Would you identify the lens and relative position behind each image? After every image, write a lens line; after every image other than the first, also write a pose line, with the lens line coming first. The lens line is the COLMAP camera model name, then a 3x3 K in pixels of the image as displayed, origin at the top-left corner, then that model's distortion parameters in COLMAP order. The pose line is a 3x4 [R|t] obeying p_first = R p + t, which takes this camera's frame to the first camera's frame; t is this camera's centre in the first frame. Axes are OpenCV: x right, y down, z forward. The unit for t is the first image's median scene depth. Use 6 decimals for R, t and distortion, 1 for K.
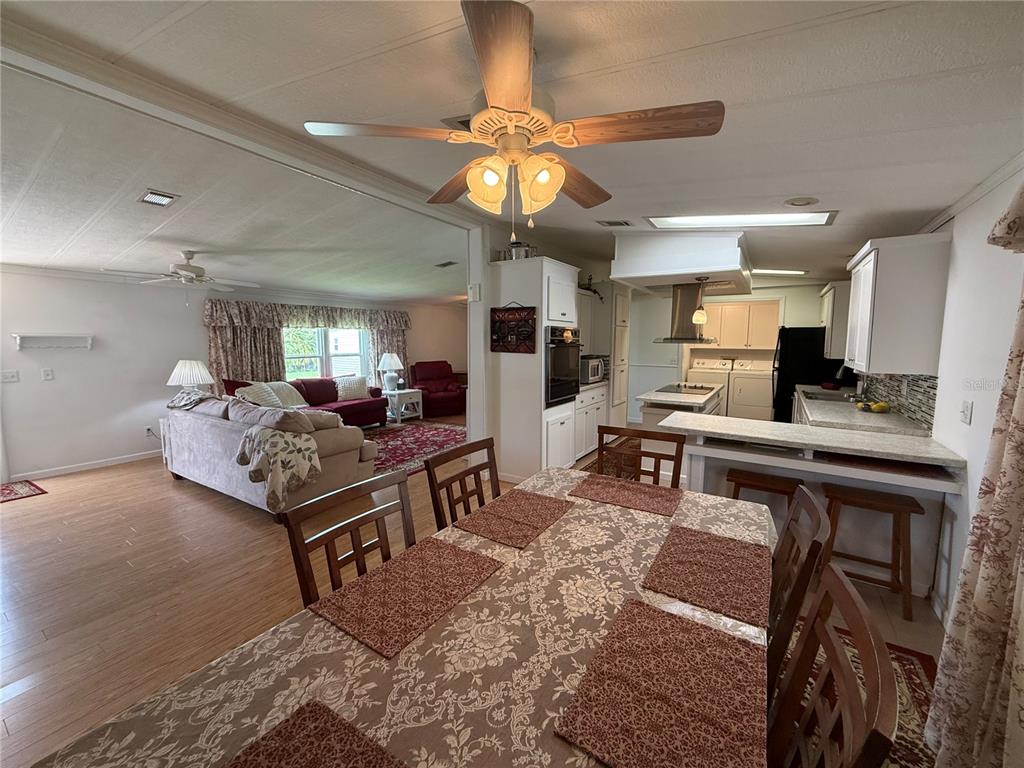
lens RADIAL K [[409.2, 0, 511.4], [0, 409.2, 381.7], [0, 0, 1]] dist [-0.001026, 0.000962]
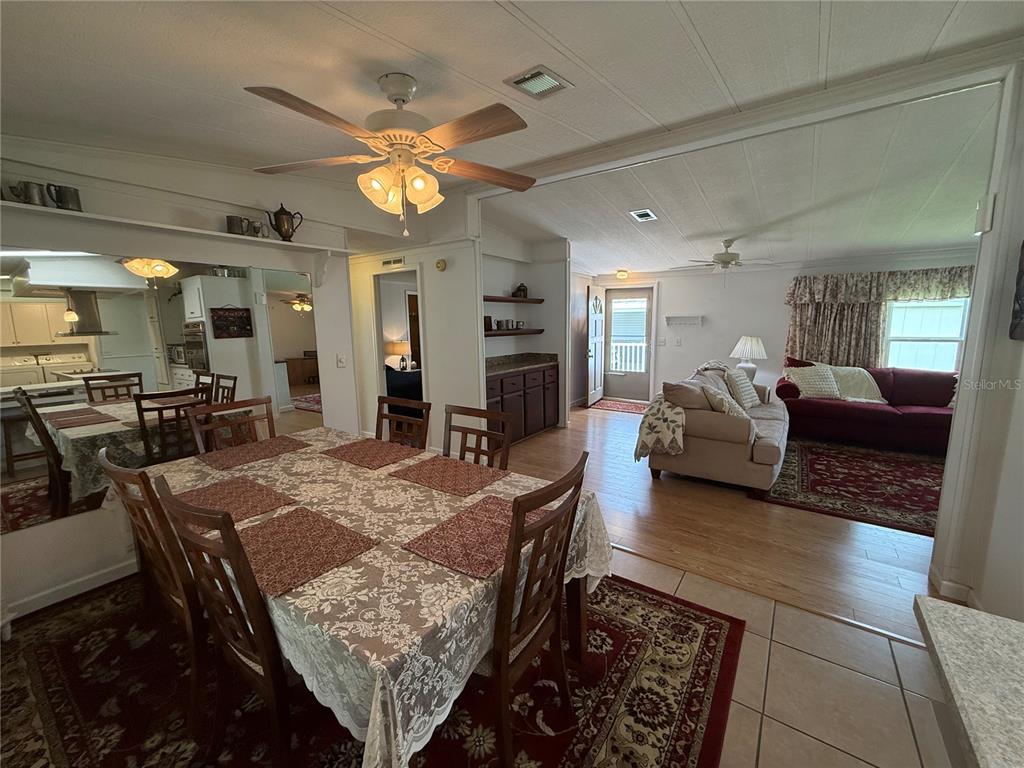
lens RADIAL K [[409.2, 0, 511.0], [0, 409.2, 382.4], [0, 0, 1]] dist [-0.001026, 0.000962]
pose [[-0.047789, 0.146620, -0.988038, 0.932973], [-0.094480, 0.984070, 0.150601, -0.092141], [0.994379, 0.100547, -0.033175, 1.025260]]
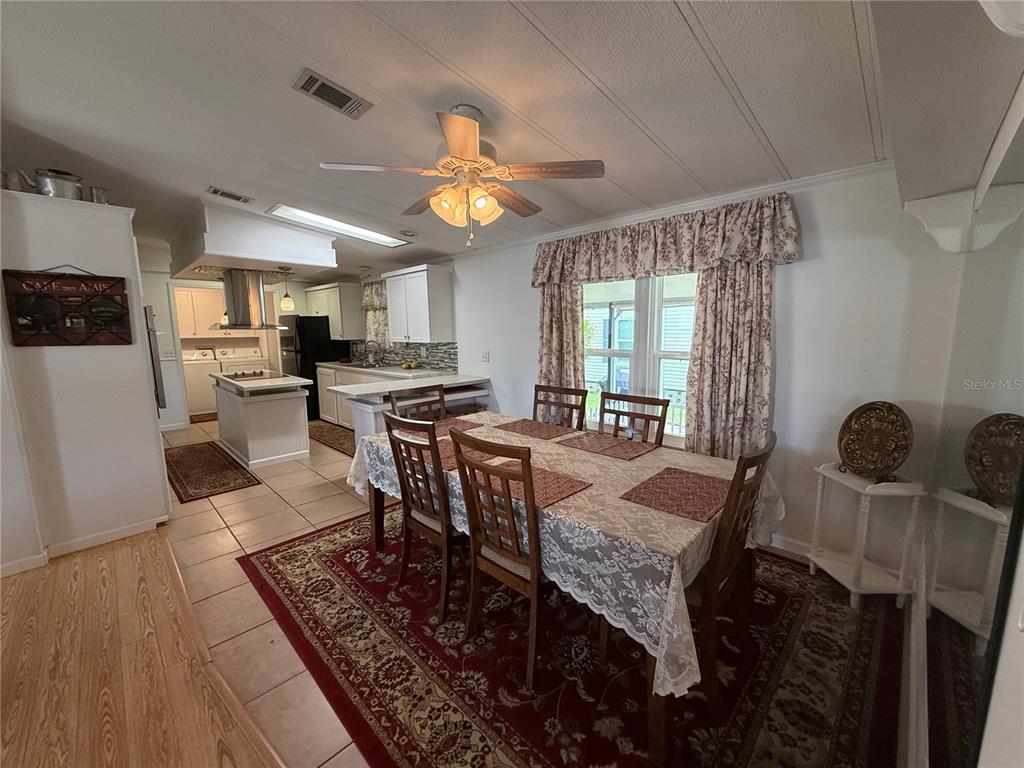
lens RADIAL K [[409.2, 0, 510.5], [0, 409.2, 383.1], [0, 0, 1]] dist [-0.001026, 0.000962]
pose [[0.210398, -0.136607, 0.968025, -1.014280], [0.114809, 0.986790, 0.114301, -0.018051], [-0.970851, 0.087090, 0.223302, 0.431028]]
